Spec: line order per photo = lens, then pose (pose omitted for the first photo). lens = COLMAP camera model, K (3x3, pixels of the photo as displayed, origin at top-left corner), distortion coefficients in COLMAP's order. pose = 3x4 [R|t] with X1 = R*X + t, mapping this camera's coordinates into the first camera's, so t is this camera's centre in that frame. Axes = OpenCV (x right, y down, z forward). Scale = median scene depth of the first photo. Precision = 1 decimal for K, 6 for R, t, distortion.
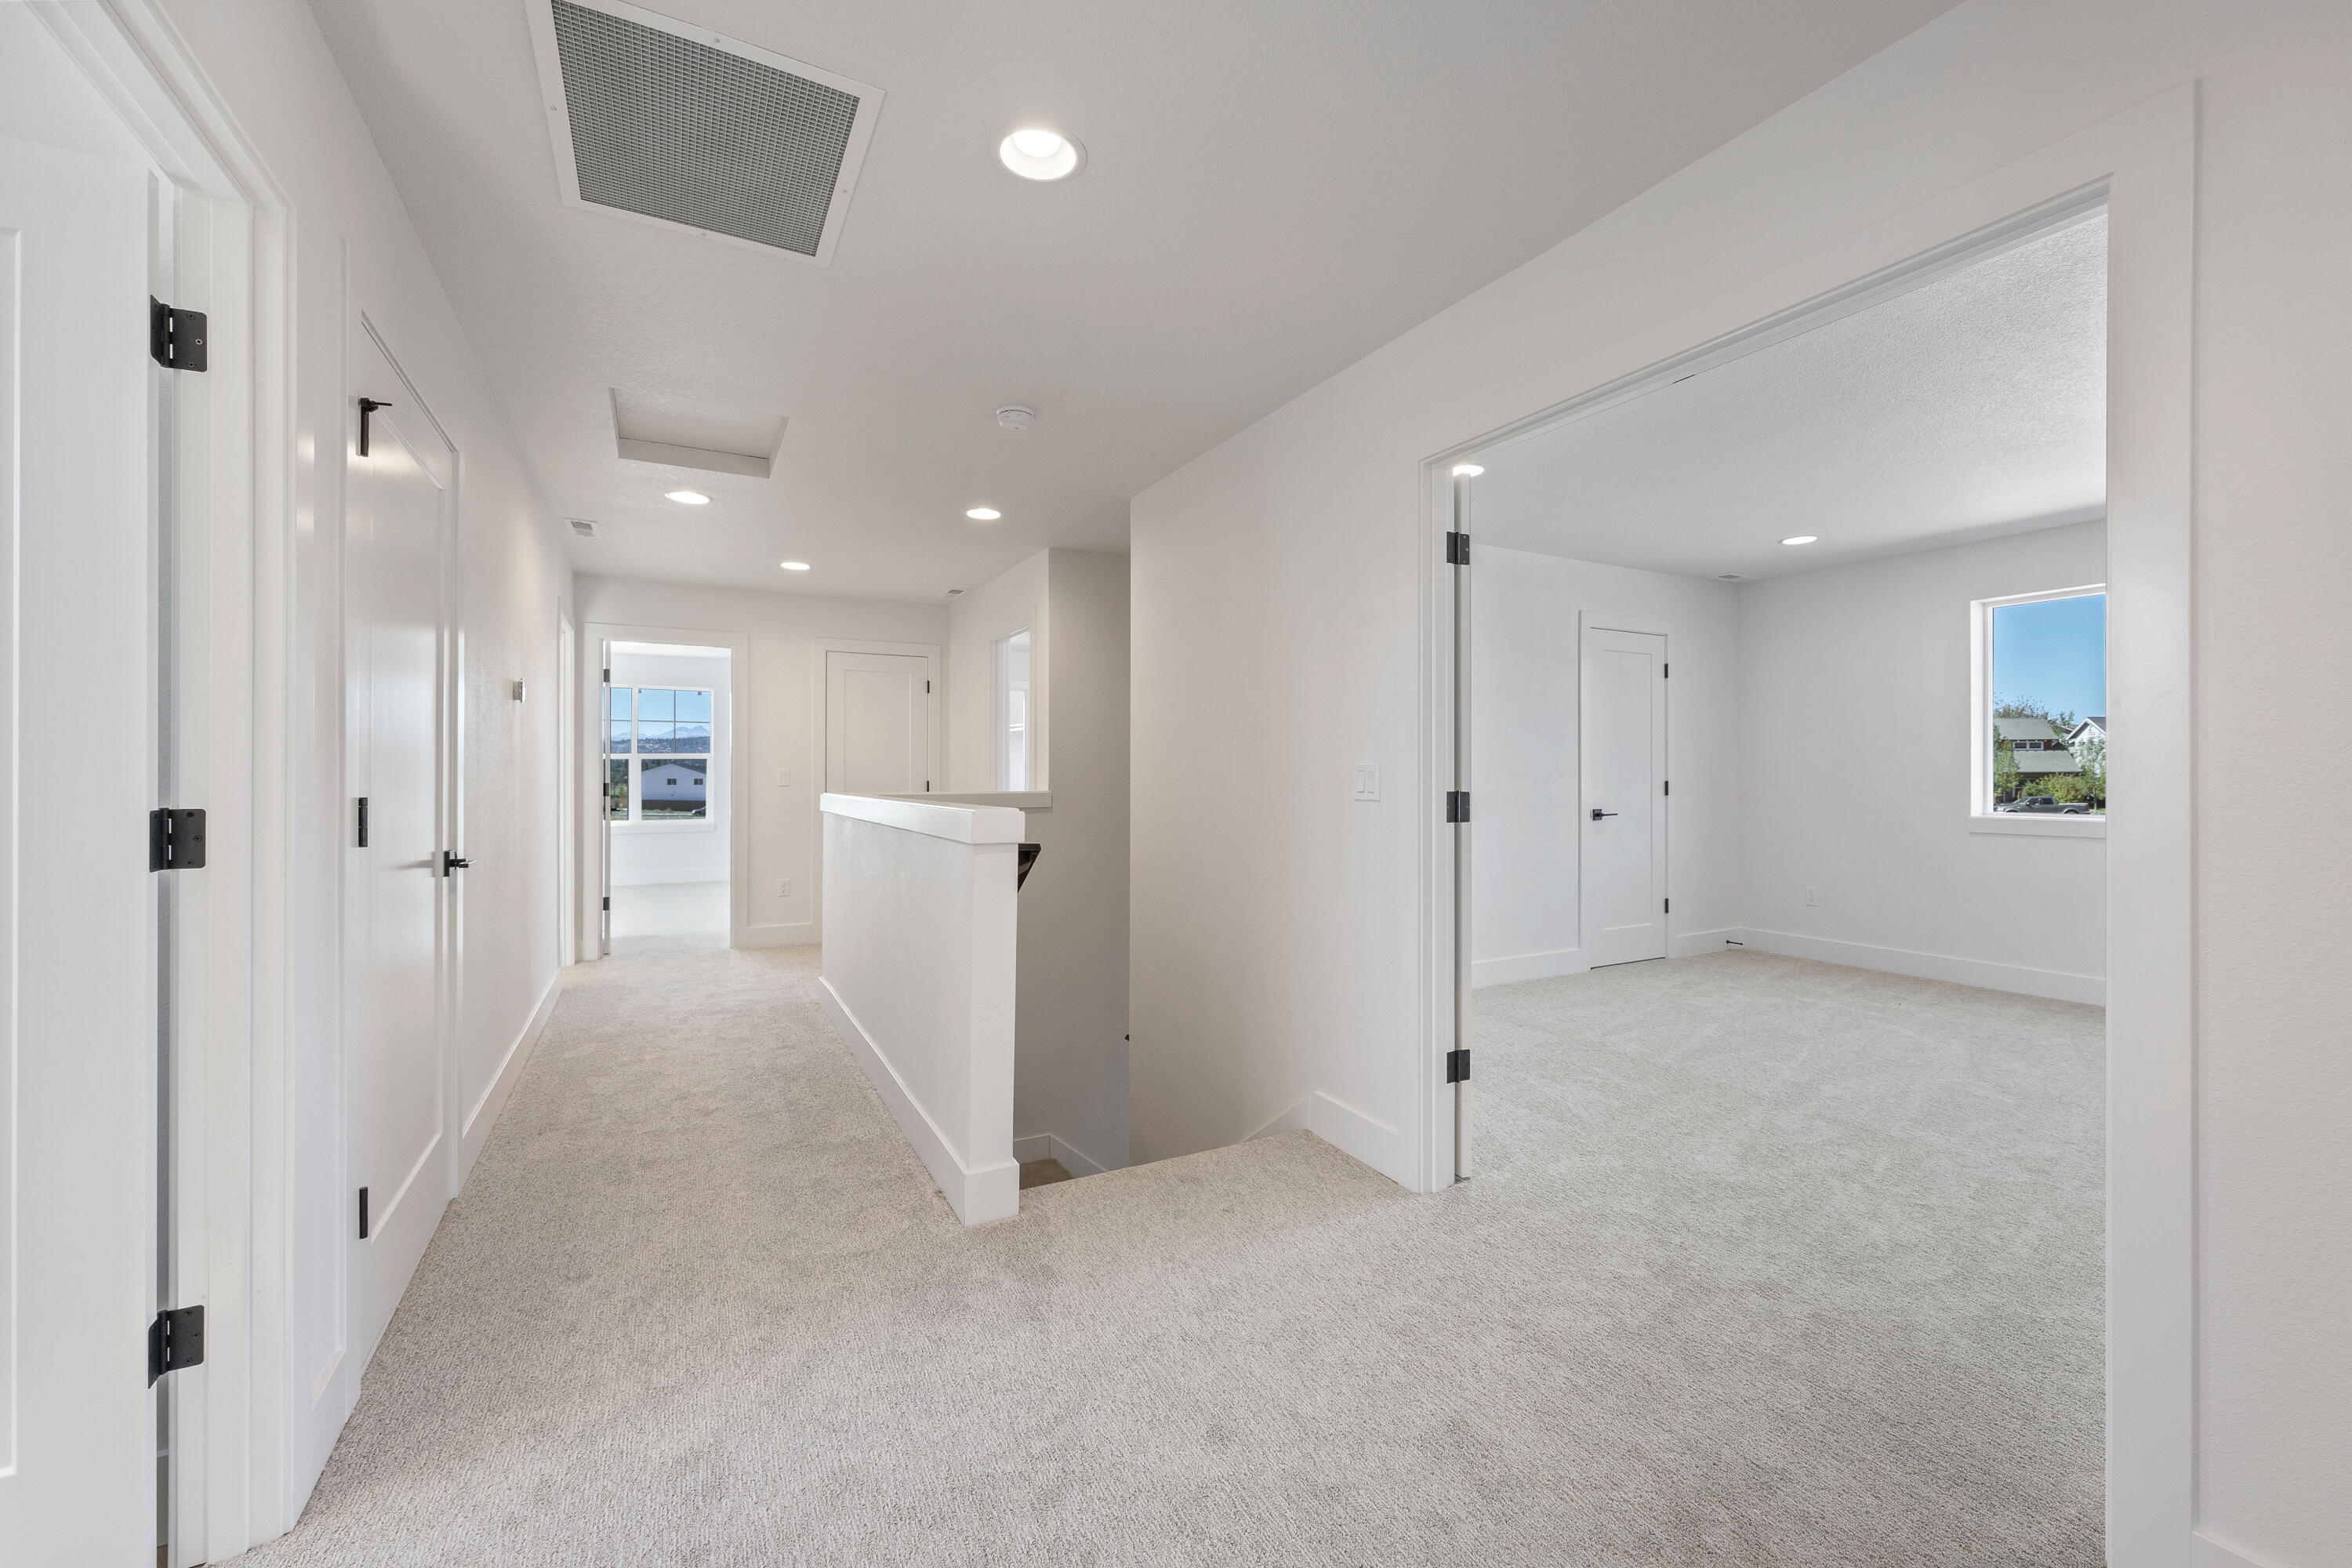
lens RADIAL K [[958.9, 0, 1164.9], [0, 958.9, 769.8], [0, 0, 1]] dist [0.000930, -0.000024]
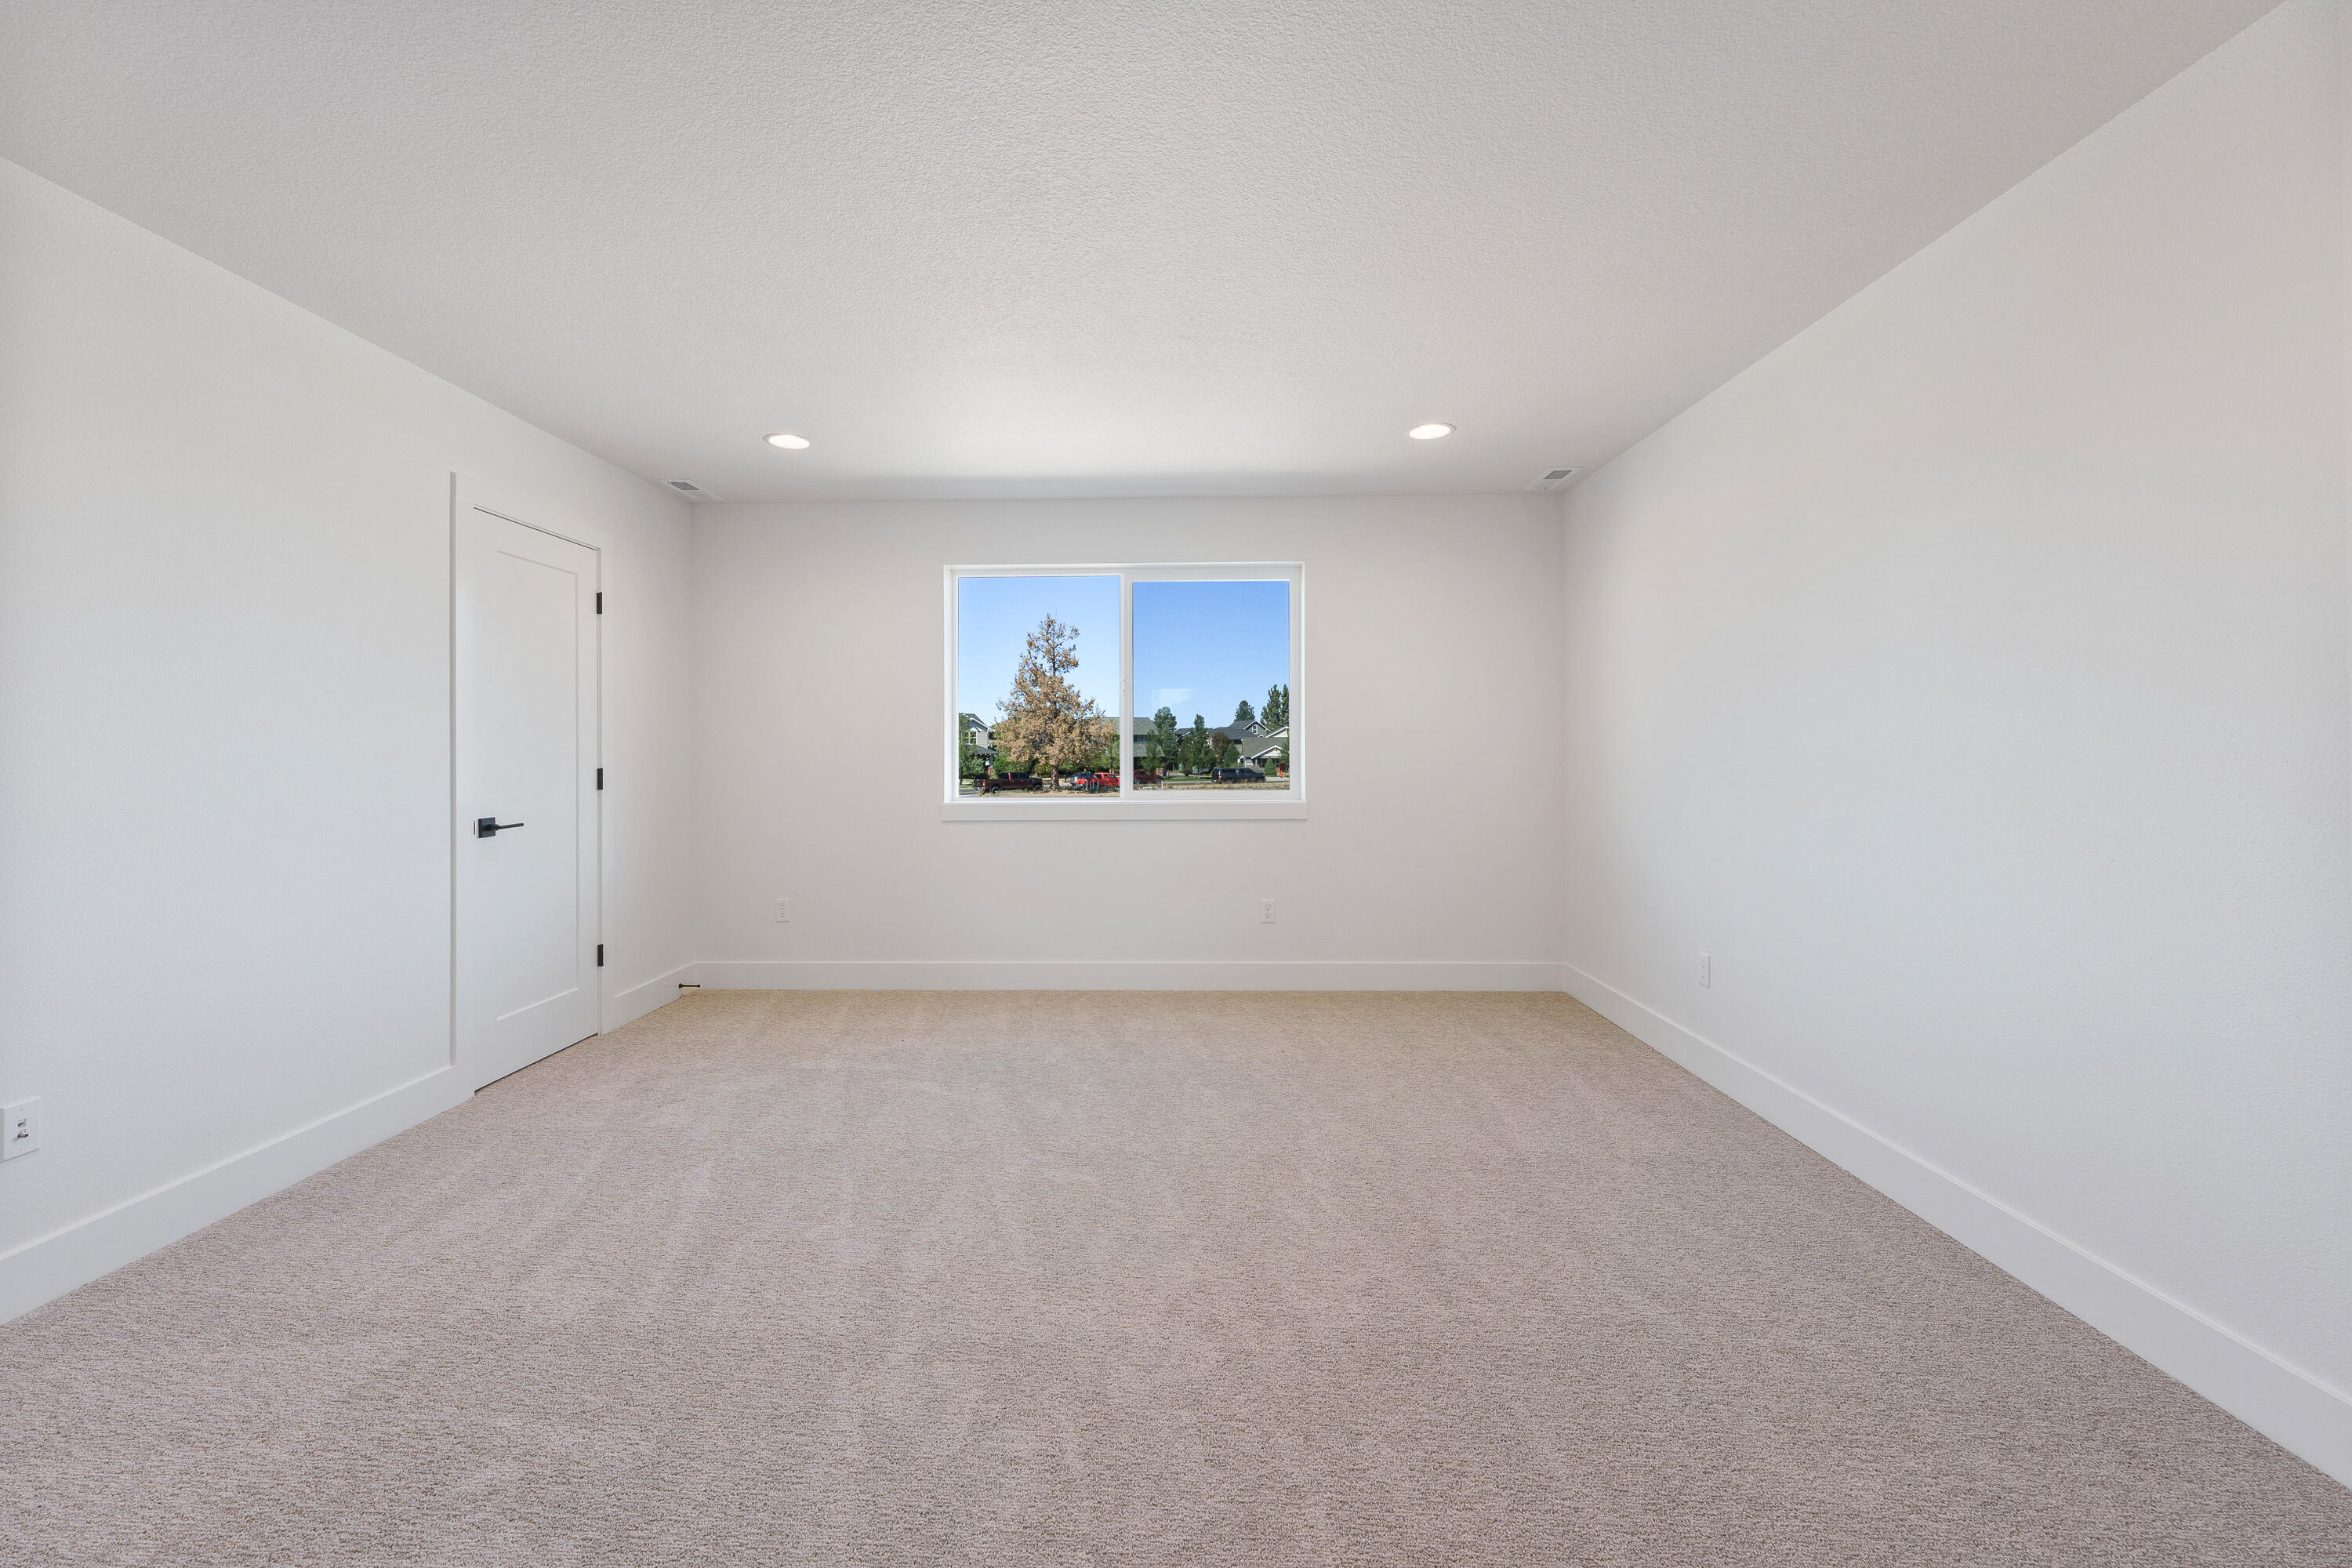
lens RADIAL K [[958.9, 0, 1149.3], [0, 958.9, 751.9], [0, 0, 1]] dist [0.000930, -0.000024]
pose [[0.505500, 0.001311, 0.862826, 0.157677], [0.002396, 0.999993, -0.002923, 0.003040], [-0.862823, 0.003545, 0.505493, 0.374463]]
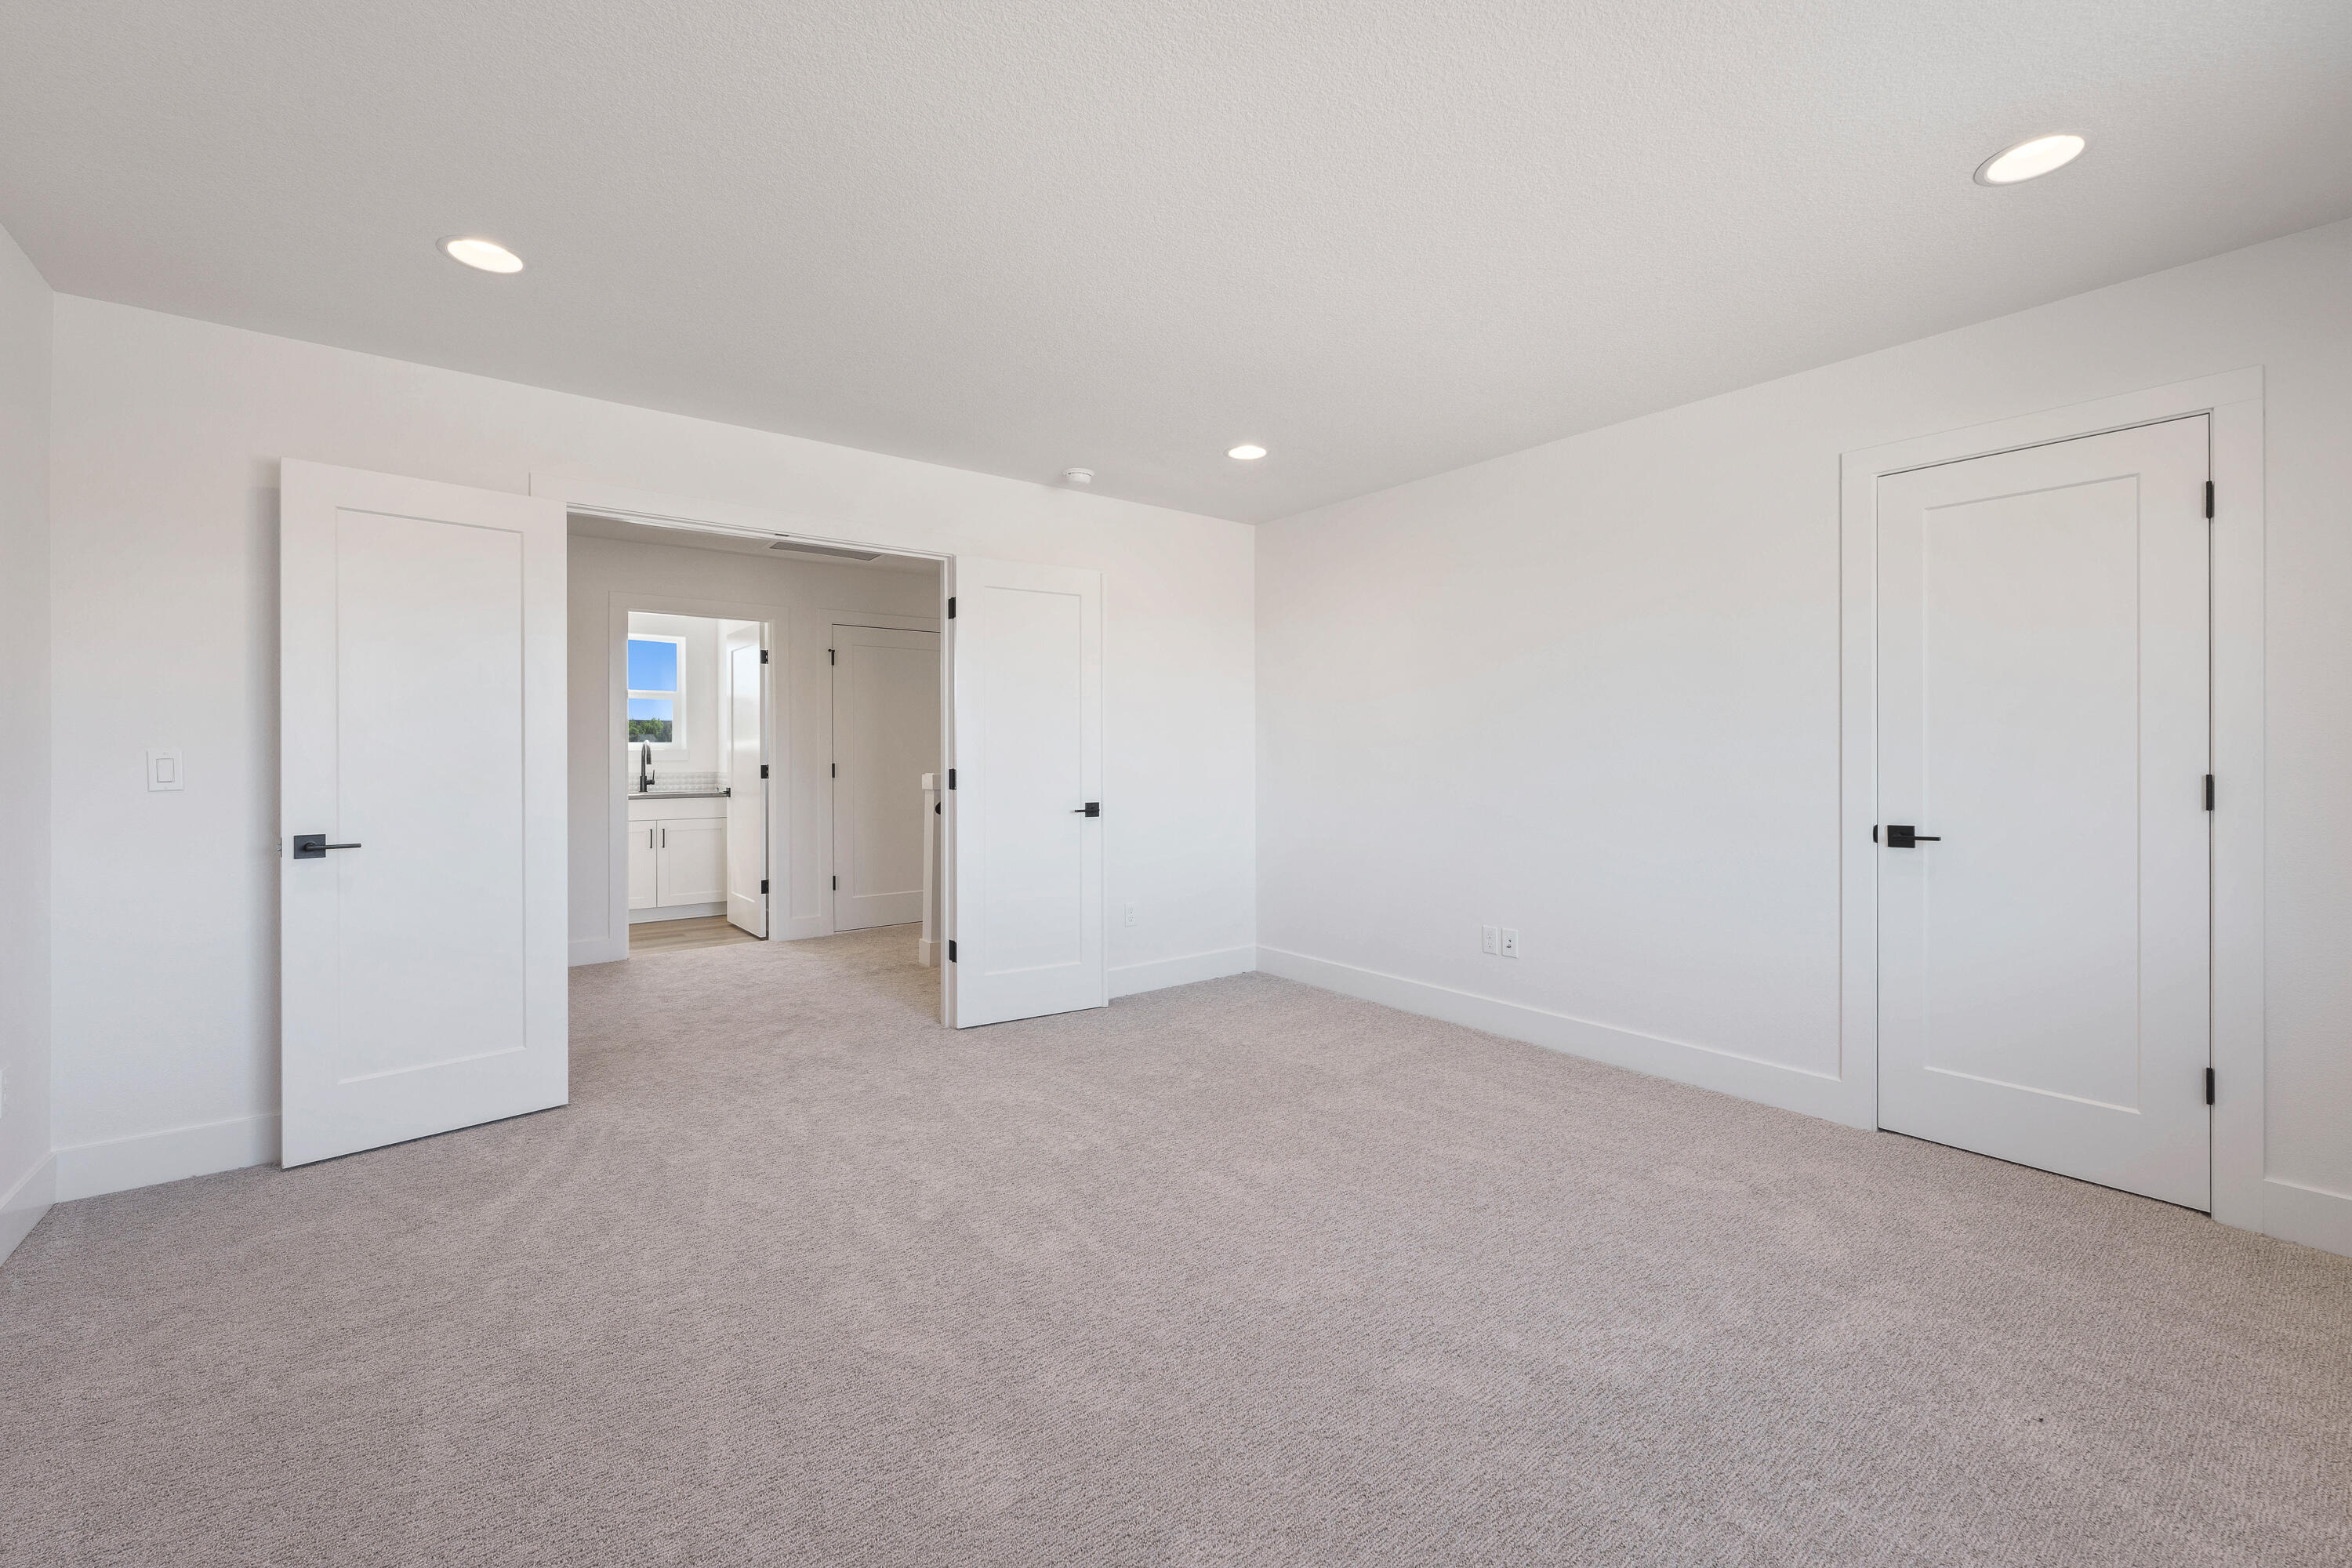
lens RADIAL K [[958.9, 0, 1171.9], [0, 958.9, 758.5], [0, 0, 1]] dist [0.000930, -0.000024]
pose [[0.176602, 0.011866, -0.984211, 0.959111], [0.001239, 0.999924, 0.012278, -0.001433], [0.984282, -0.003388, 0.176574, 0.570651]]
